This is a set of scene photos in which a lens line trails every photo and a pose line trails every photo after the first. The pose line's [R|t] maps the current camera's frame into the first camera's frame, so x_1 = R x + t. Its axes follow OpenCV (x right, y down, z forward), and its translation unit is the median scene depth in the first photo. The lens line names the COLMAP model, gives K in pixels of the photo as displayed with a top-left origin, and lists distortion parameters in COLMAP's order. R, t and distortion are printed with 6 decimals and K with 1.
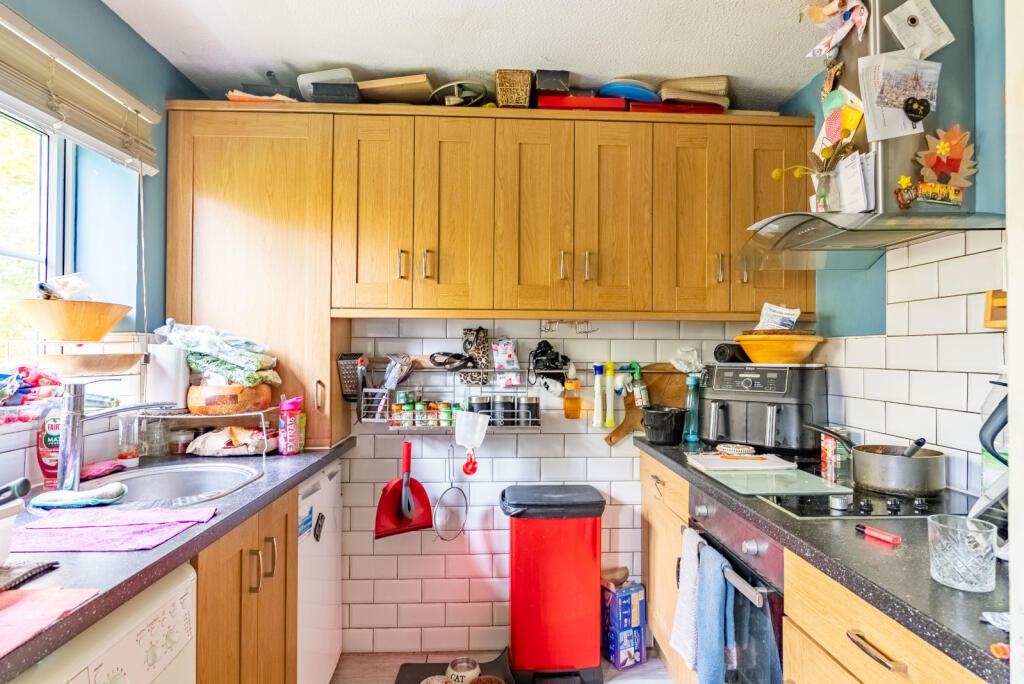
lens RADIAL K [[576.5, 0, 514.9], [0, 576.5, 344.5], [0, 0, 1]] dist [0.000683, 0.000230]
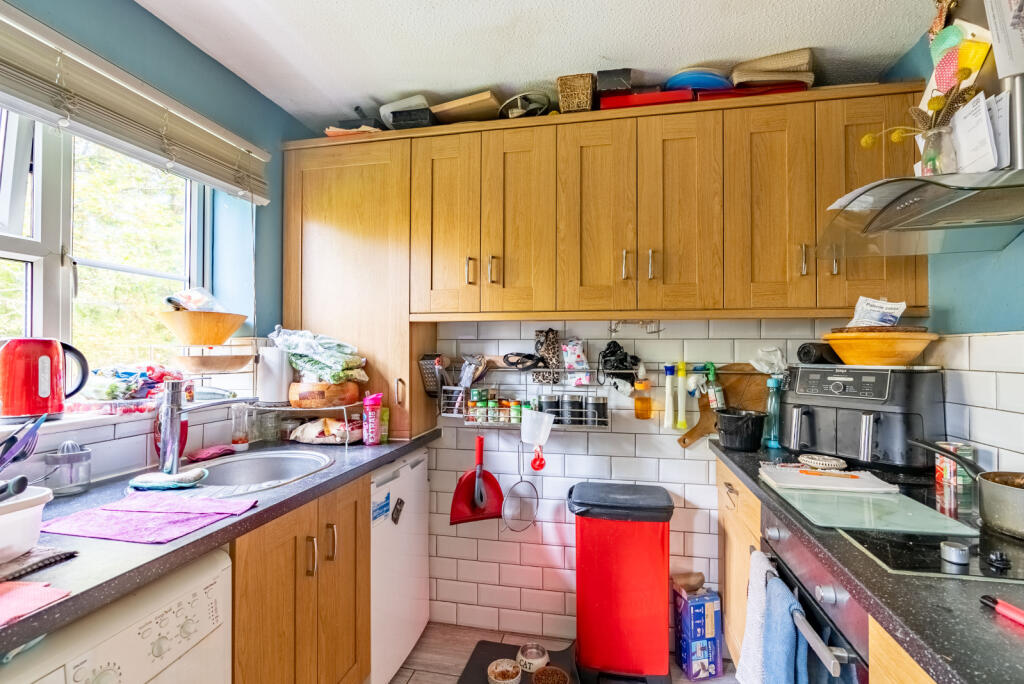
lens RADIAL K [[477.9, 0, 512.4], [0, 477.9, 344.0], [0, 0, 1]] dist [-0.005600, 0.001255]
pose [[0.968013, -0.006490, -0.250815, 0.100283], [0.006105, 0.999979, -0.002314, -0.001056], [0.250824, 0.000709, 0.968032, 0.159110]]
